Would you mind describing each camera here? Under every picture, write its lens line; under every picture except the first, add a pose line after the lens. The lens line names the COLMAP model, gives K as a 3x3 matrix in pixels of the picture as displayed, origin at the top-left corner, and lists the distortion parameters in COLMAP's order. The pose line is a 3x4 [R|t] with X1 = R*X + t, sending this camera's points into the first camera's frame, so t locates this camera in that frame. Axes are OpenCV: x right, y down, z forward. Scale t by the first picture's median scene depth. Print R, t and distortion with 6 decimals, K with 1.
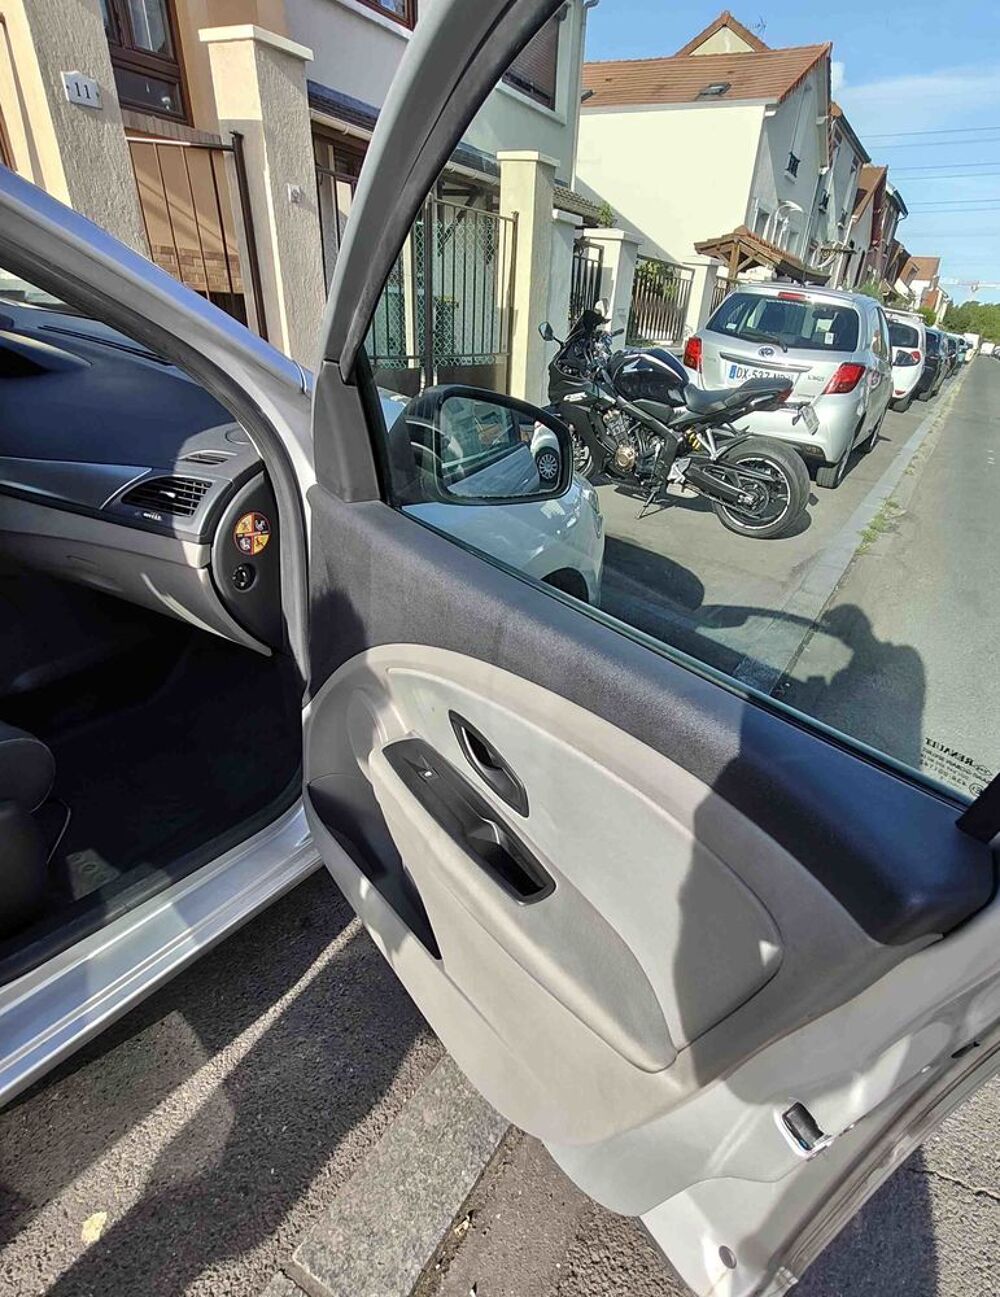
lens RADIAL K [[583.7, 0, 504.3], [0, 583.7, 662.8], [0, 0, 1]] dist [0.002317, -0.000014]
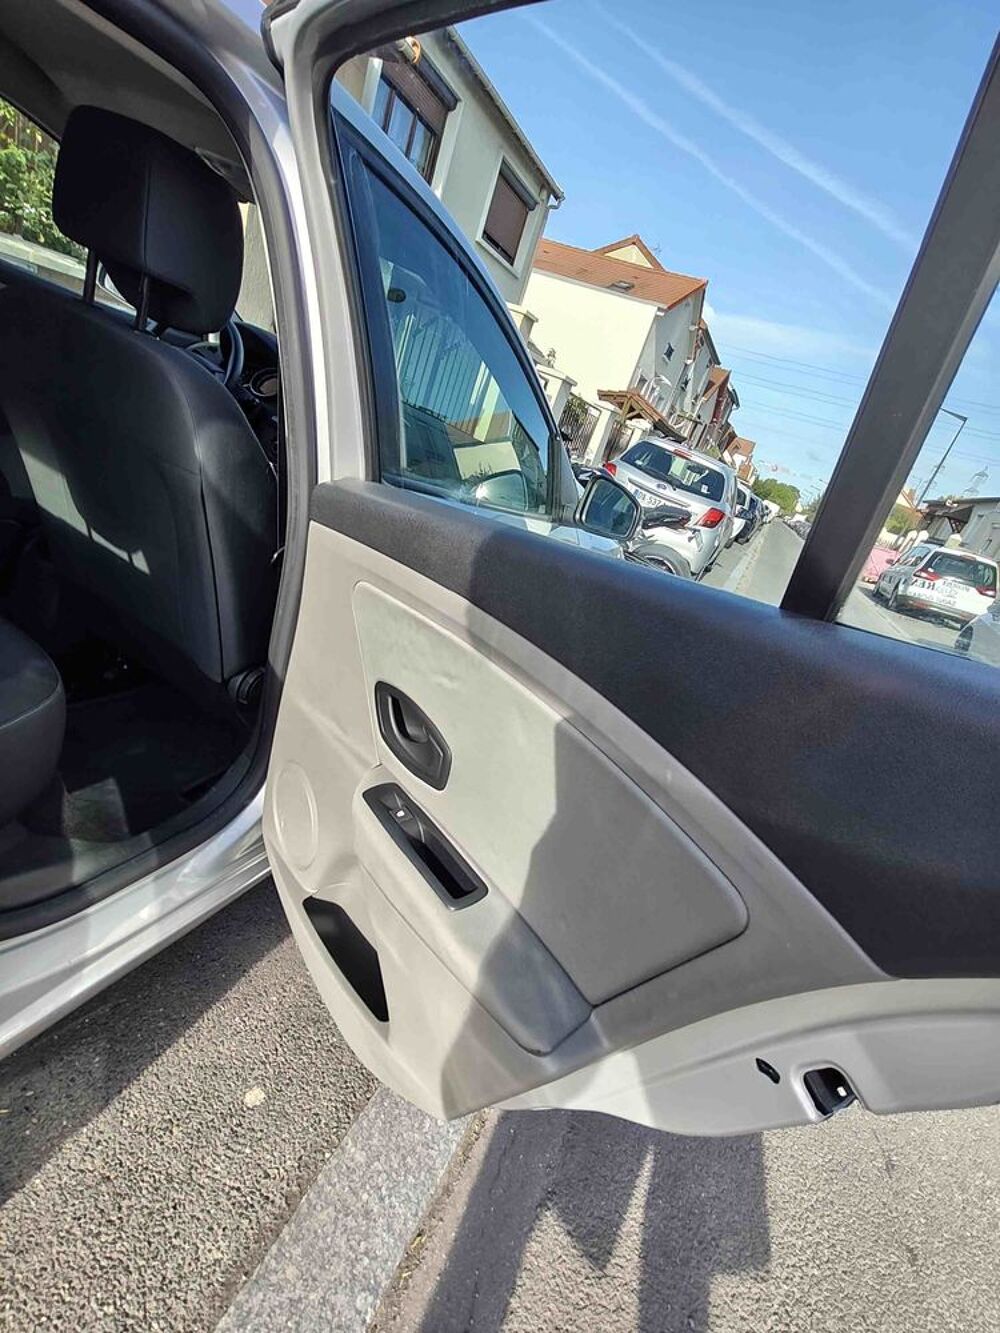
lens RADIAL K [[594.7, 0, 505.4], [0, 594.7, 675.4], [0, 0, 1]] dist [0.000489, -0.000131]
pose [[0.955164, 0.119279, 0.270987, -0.125714], [-0.088090, 0.988299, -0.124519, 0.053402], [-0.282669, 0.095064, 0.954495, -0.087333]]
